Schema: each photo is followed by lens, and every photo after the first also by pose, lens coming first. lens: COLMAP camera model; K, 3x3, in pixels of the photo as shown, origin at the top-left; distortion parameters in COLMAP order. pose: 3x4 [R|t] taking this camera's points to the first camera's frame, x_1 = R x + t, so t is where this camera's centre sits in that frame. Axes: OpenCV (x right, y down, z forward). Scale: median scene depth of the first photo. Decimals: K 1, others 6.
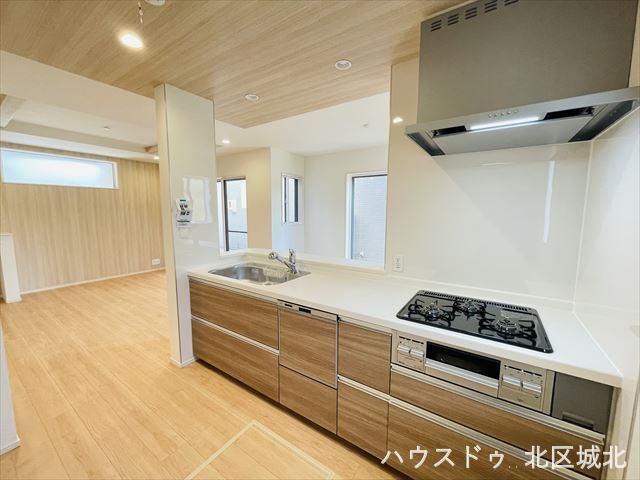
lens RADIAL K [[258.7, 0, 317.1], [0, 258.7, 239.4], [0, 0, 1]] dist [-0.000819, -0.000251]
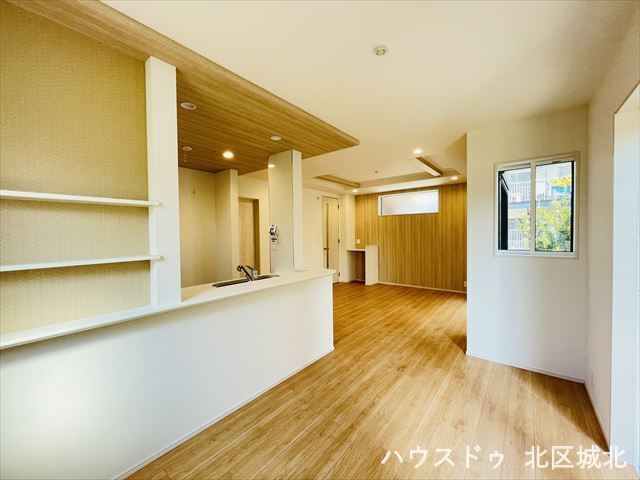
lens RADIAL K [[258.7, 0, 317.9], [0, 258.7, 240.4], [0, 0, 1]] dist [-0.000819, -0.000251]
pose [[-0.071795, 0.026384, -0.997070, 0.702594], [-0.099017, 0.994524, 0.033446, -0.100210], [0.992492, 0.101128, -0.068789, 0.975726]]
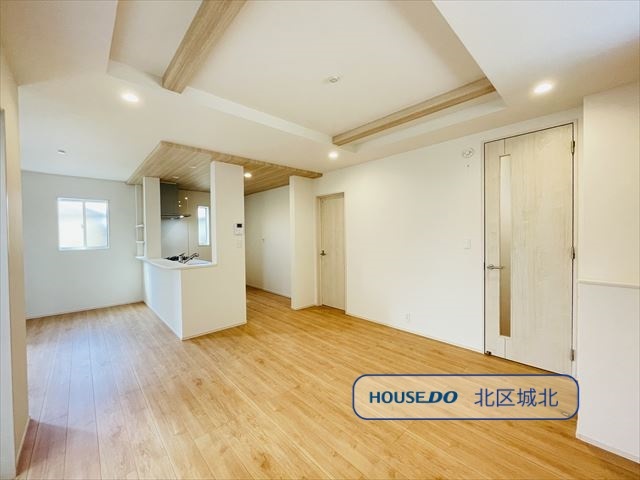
lens RADIAL K [[258.7, 0, 320.2], [0, 258.7, 239.5], [0, 0, 1]] dist [-0.000819, -0.000251]
pose [[-0.975883, 0.010092, 0.218063, -1.076798], [0.037712, 0.991705, 0.122877, -0.192248], [-0.215014, 0.128137, -0.968168, 1.882153]]
